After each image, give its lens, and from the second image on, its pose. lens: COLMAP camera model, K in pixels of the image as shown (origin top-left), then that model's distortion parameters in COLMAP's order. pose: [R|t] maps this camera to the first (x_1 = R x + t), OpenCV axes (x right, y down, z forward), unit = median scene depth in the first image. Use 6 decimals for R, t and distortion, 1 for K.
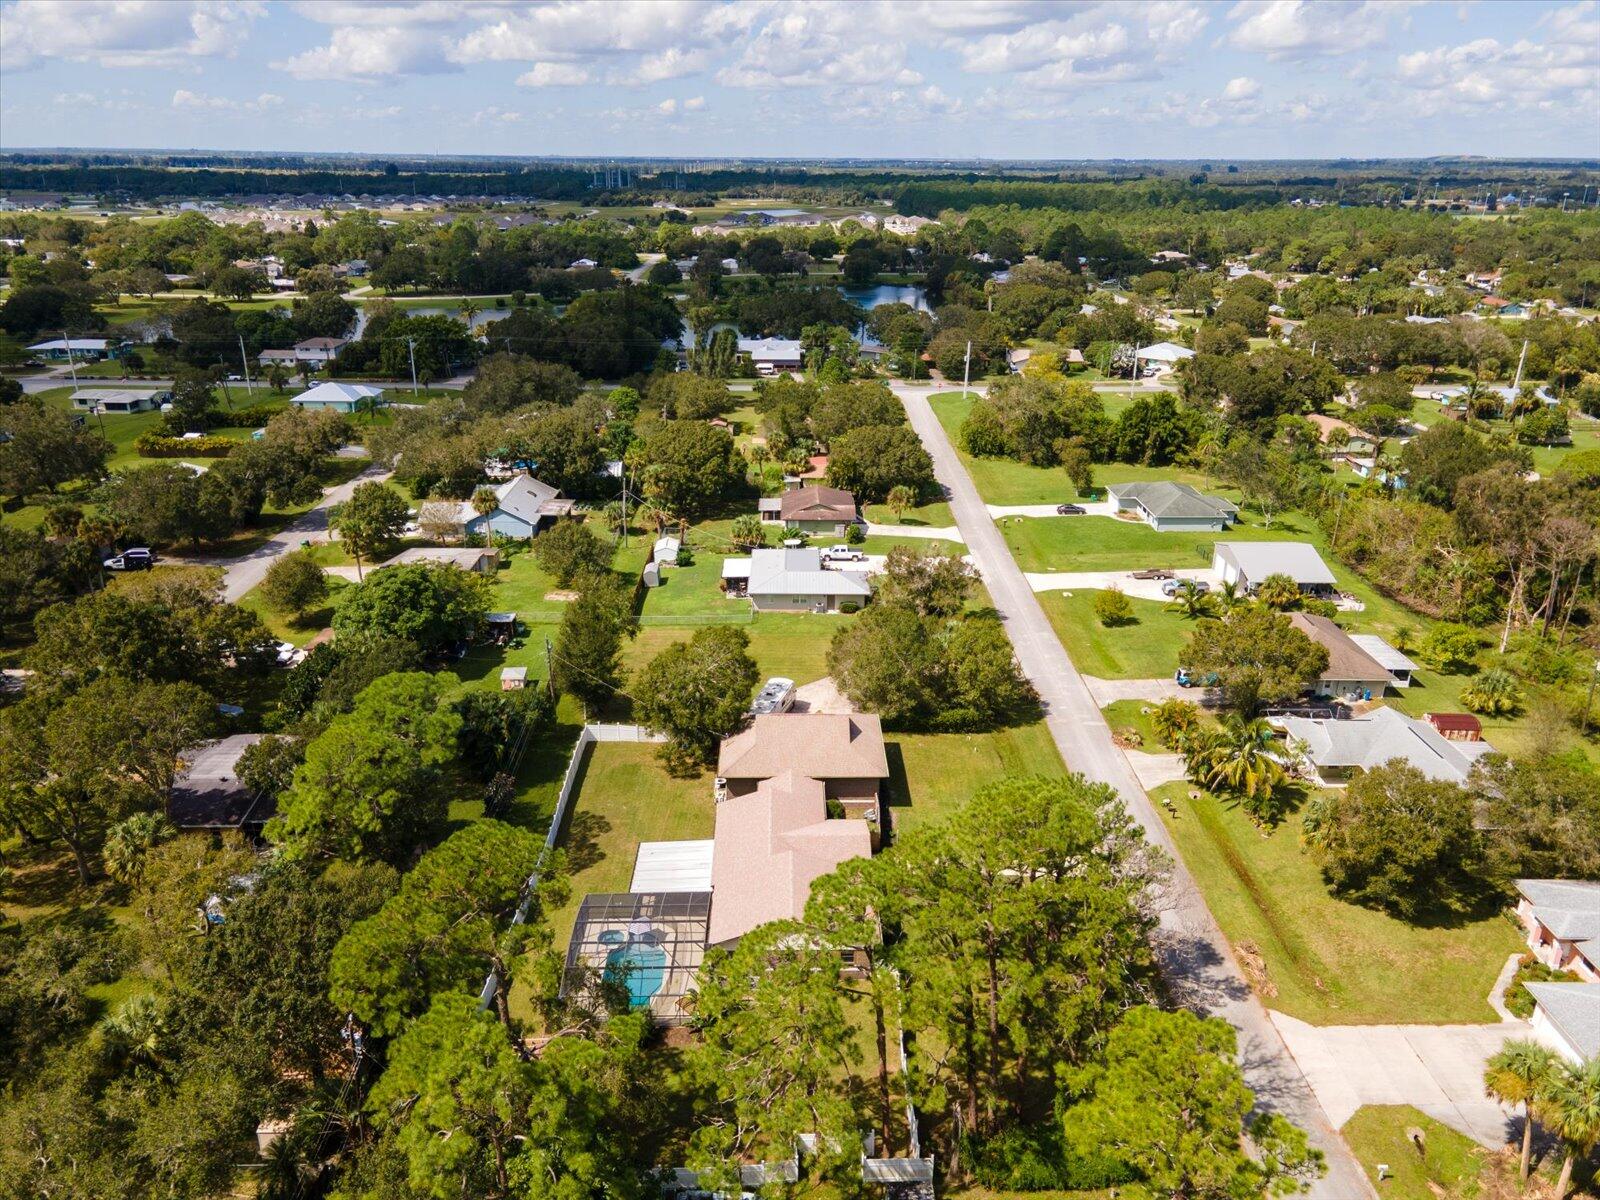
lens RADIAL K [[1170.1, 0, 799.9], [0, 1170.1, 601.0], [0, 0, 1]] dist [0.023136, 0.006944]
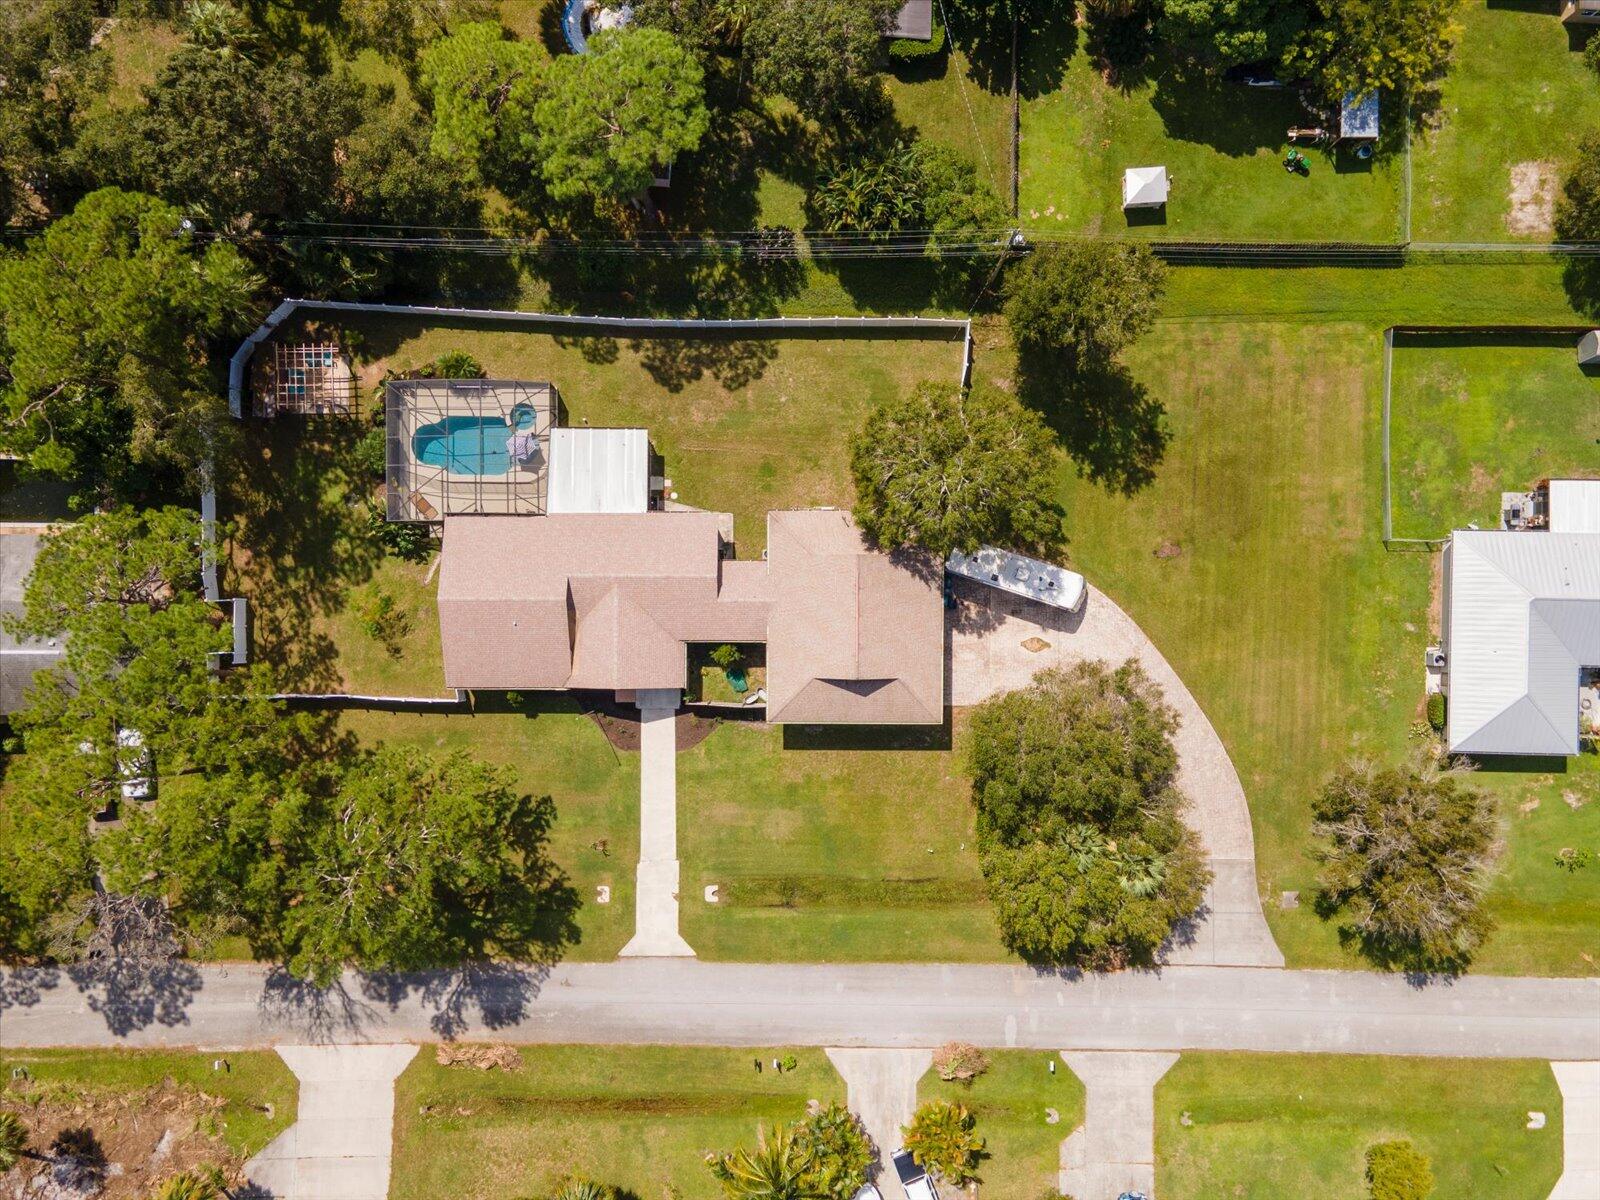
lens RADIAL K [[1170.1, 0, 801.2], [0, 1170.1, 594.5], [0, 0, 1]] dist [0.023136, 0.006944]
pose [[-0.017731, 0.999816, -0.007327, -0.006377], [-0.356374, 0.000527, 0.934343, -0.520932], [0.934175, 0.019178, 0.356299, 0.629979]]
